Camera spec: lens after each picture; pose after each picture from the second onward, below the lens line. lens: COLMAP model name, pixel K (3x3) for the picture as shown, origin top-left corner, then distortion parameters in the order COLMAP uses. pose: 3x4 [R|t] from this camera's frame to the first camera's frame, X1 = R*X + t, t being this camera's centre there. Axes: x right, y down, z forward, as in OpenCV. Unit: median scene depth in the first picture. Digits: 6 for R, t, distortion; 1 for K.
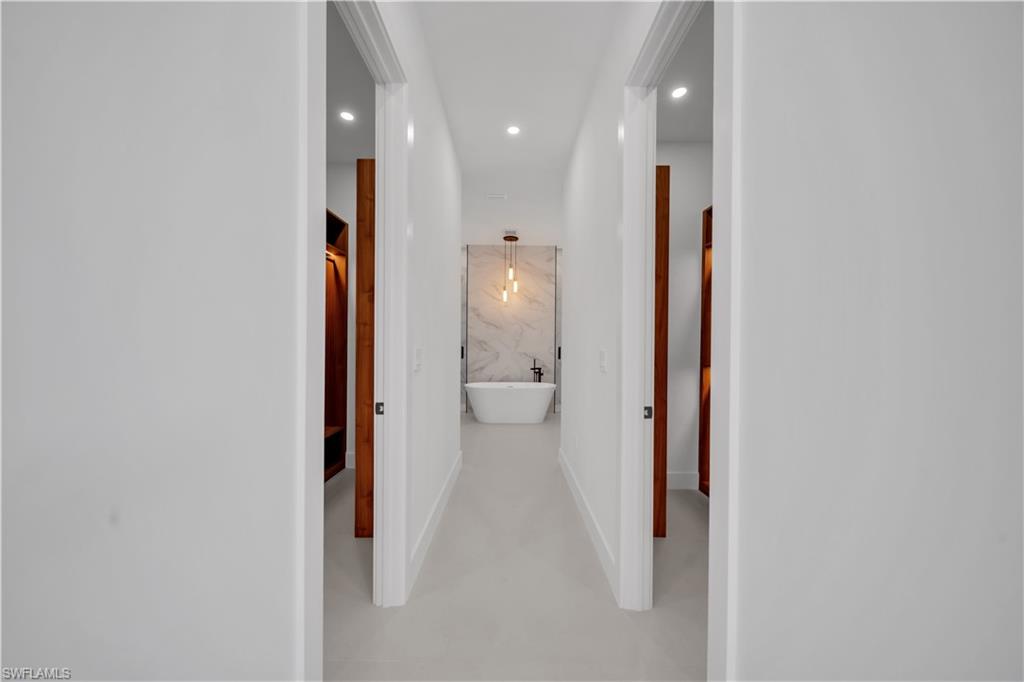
lens RADIAL K [[353.2, 0, 510.3], [0, 353.2, 346.3], [0, 0, 1]] dist [0.000974, -0.001744]
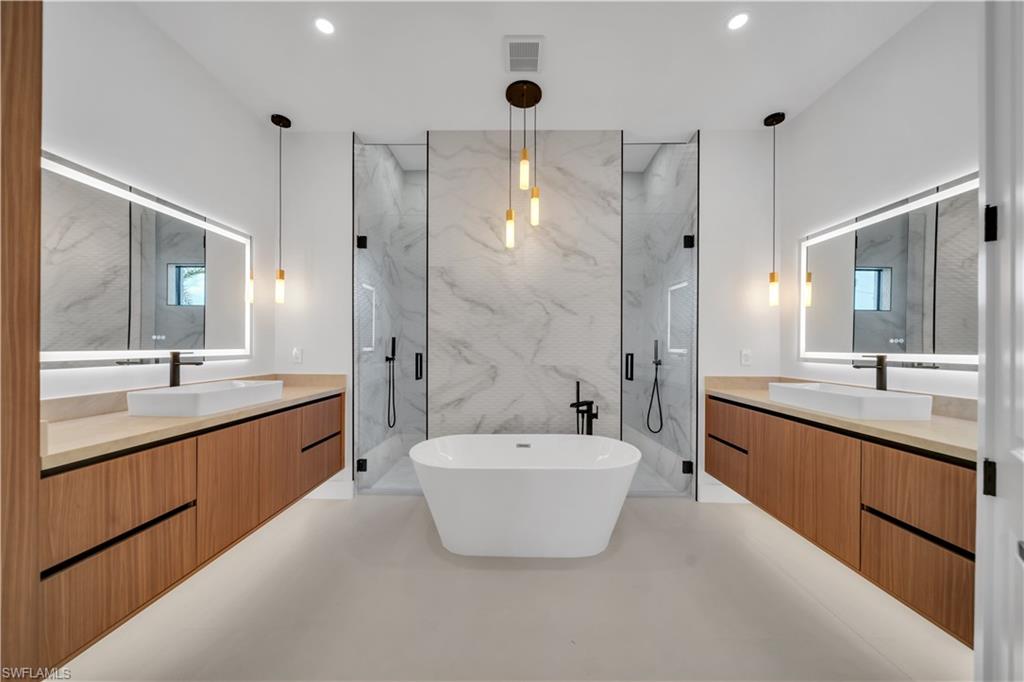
lens RADIAL K [[353.2, 0, 510.3], [0, 353.2, 346.3], [0, 0, 1]] dist [0.000974, -0.001744]
pose [[0.999812, -0.004073, -0.018948, -0.006792], [0.004004, 0.999985, -0.003667, -0.006433], [0.018963, 0.003590, 0.999814, 0.547311]]
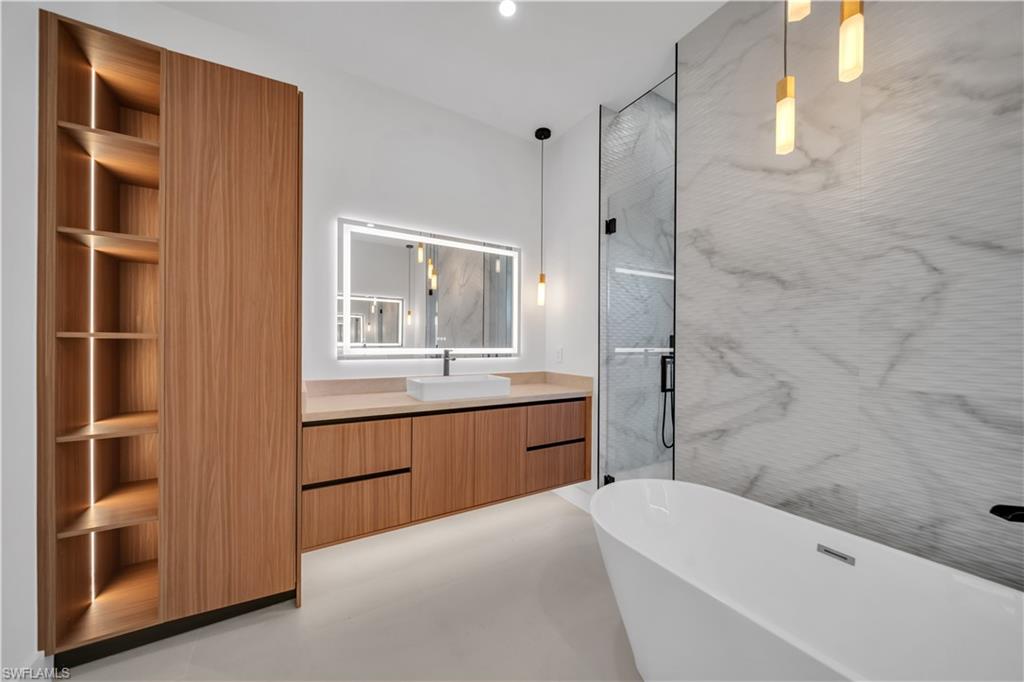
lens RADIAL K [[353.2, 0, 510.3], [0, 353.2, 346.3], [0, 0, 1]] dist [0.000974, -0.001744]
pose [[0.511983, -0.000084, -0.858996, 0.079012], [-0.005863, 0.999976, -0.003593, -0.006796], [0.858976, 0.006875, 0.511970, 0.705791]]
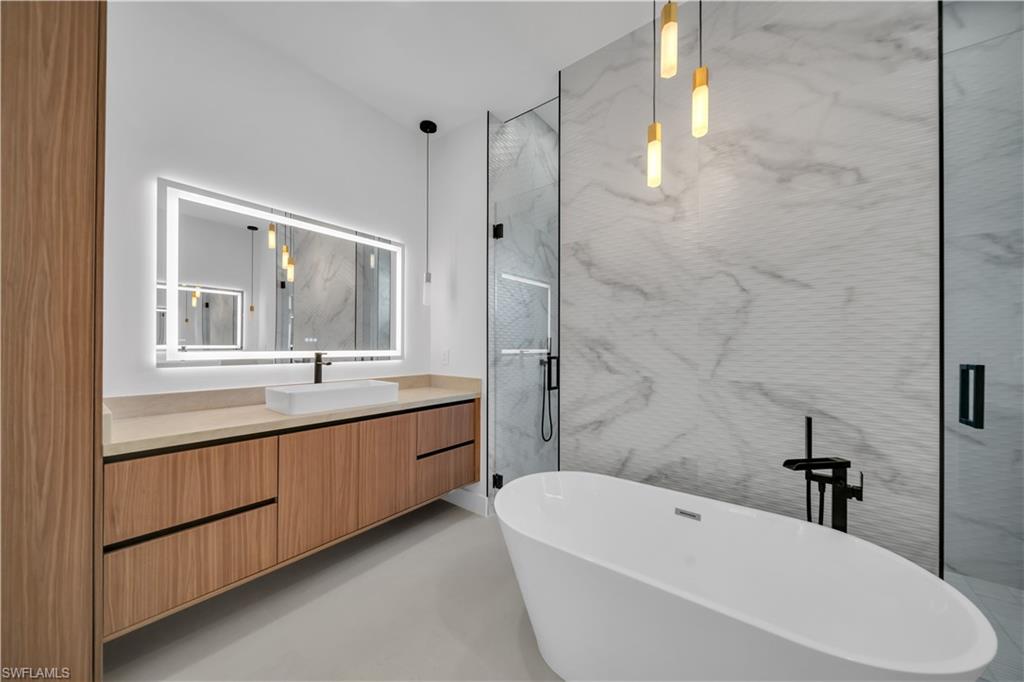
lens RADIAL K [[353.2, 0, 510.3], [0, 353.2, 346.3], [0, 0, 1]] dist [0.000974, -0.001744]
pose [[0.788633, -0.005881, -0.614836, 0.056496], [-0.000118, 0.999953, -0.009716, -0.006809], [0.614864, 0.007735, 0.788595, 0.692505]]
